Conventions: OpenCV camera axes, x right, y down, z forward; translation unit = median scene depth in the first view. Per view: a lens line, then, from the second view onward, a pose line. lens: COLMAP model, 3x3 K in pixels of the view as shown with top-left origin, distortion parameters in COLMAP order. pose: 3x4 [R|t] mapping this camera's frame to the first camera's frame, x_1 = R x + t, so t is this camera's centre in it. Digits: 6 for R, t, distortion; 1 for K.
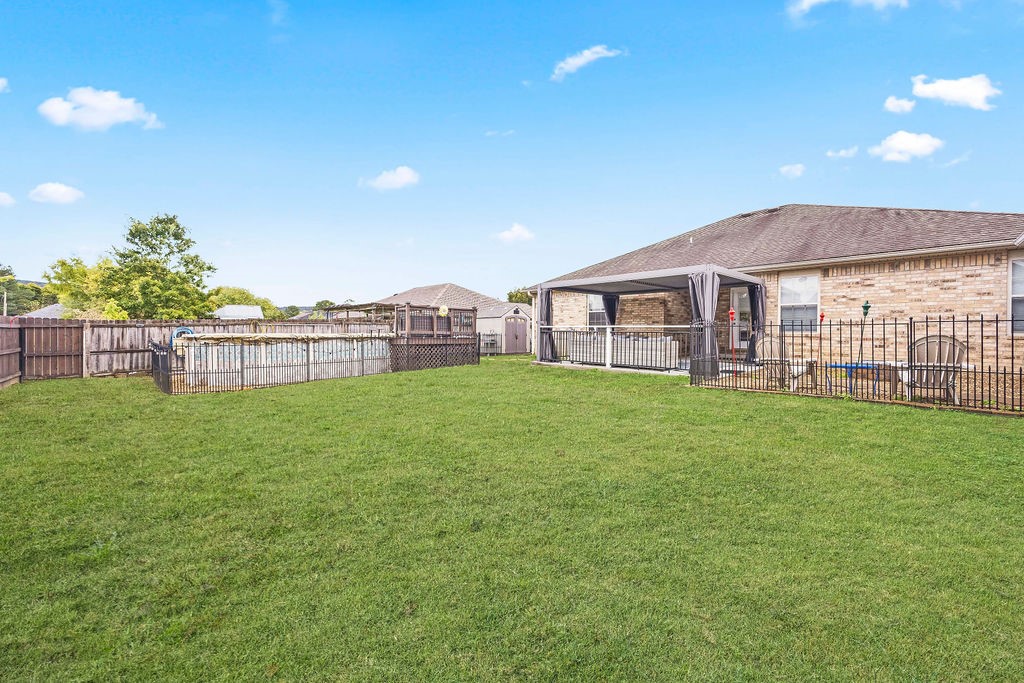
lens RADIAL K [[387.7, 0, 507.7], [0, 387.7, 336.7], [0, 0, 1]] dist [-0.000868, 0.000192]
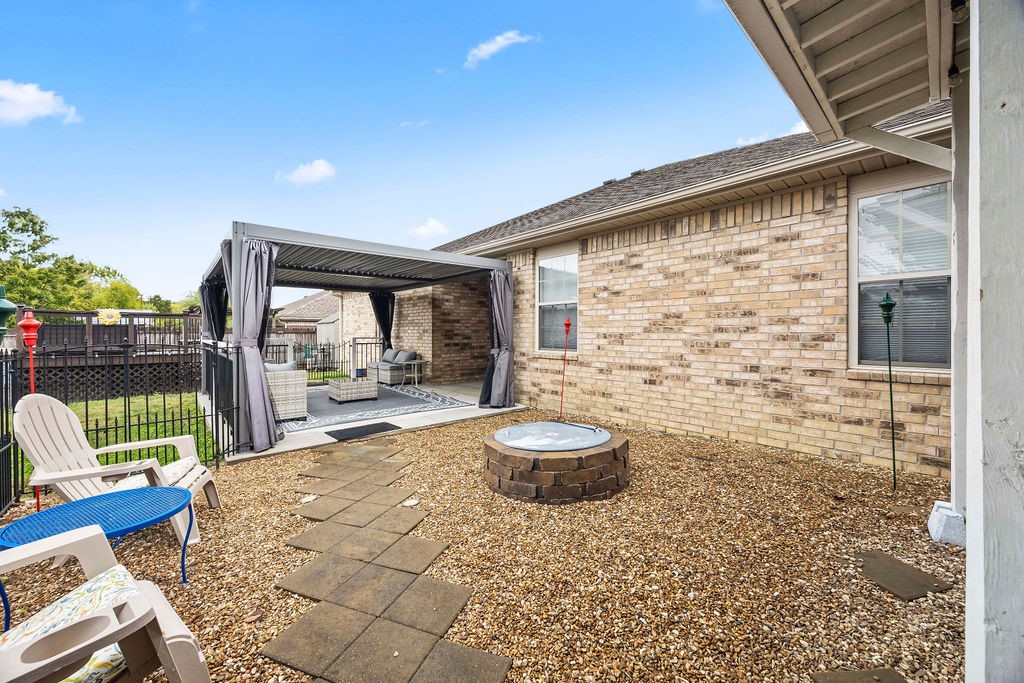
lens RADIAL K [[366.0, 0, 508.1], [0, 366.0, 329.5], [0, 0, 1]] dist [-0.002267, -0.000141]
pose [[0.998433, -0.015044, 0.053897, 0.170031], [0.015734, 0.999800, -0.012384, -0.009772], [-0.053700, 0.013213, 0.998470, 0.117737]]
